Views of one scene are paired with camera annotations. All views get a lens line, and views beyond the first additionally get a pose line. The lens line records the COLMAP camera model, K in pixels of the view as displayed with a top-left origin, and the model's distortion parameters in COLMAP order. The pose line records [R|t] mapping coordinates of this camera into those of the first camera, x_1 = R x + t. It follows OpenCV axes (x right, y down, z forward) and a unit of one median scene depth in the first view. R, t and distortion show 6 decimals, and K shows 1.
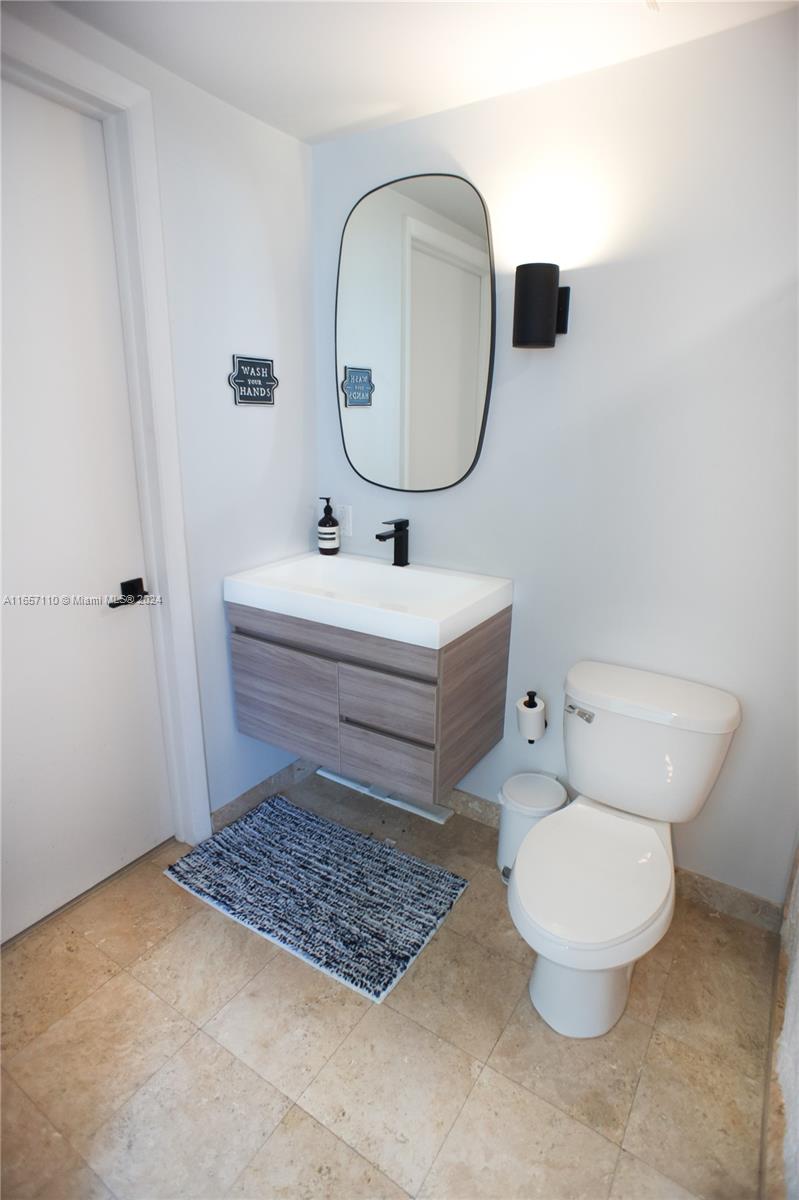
lens RADIAL K [[635.0, 0, 399.5], [0, 635.0, 600.0], [0, 0, 1]] dist [-0.073528, 0.046023]
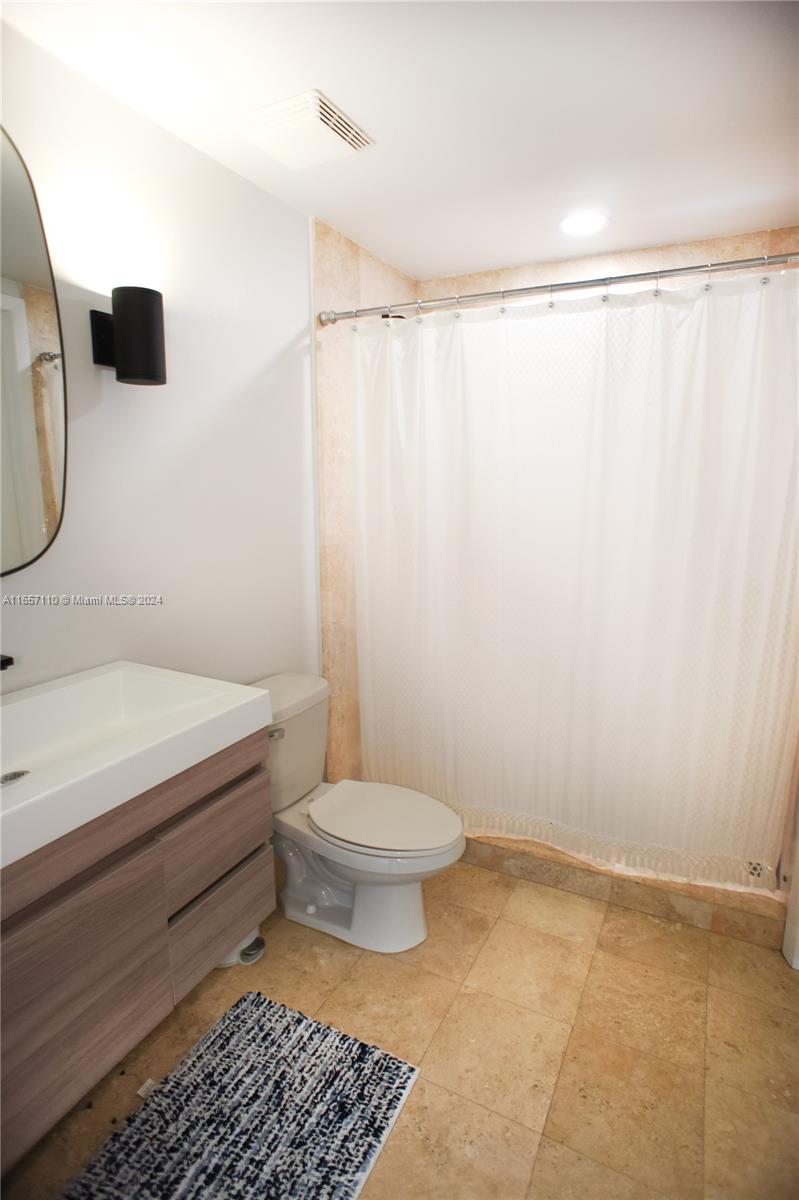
lens RADIAL K [[647.8, 0, 402.4], [0, 647.8, 598.9], [0, 0, 1]] dist [-0.072159, 0.052713]
pose [[-0.120257, -0.195110, 0.973381, -0.749468], [0.271582, 0.936628, 0.221295, -0.216108], [-0.954873, 0.290965, -0.059648, 0.795705]]
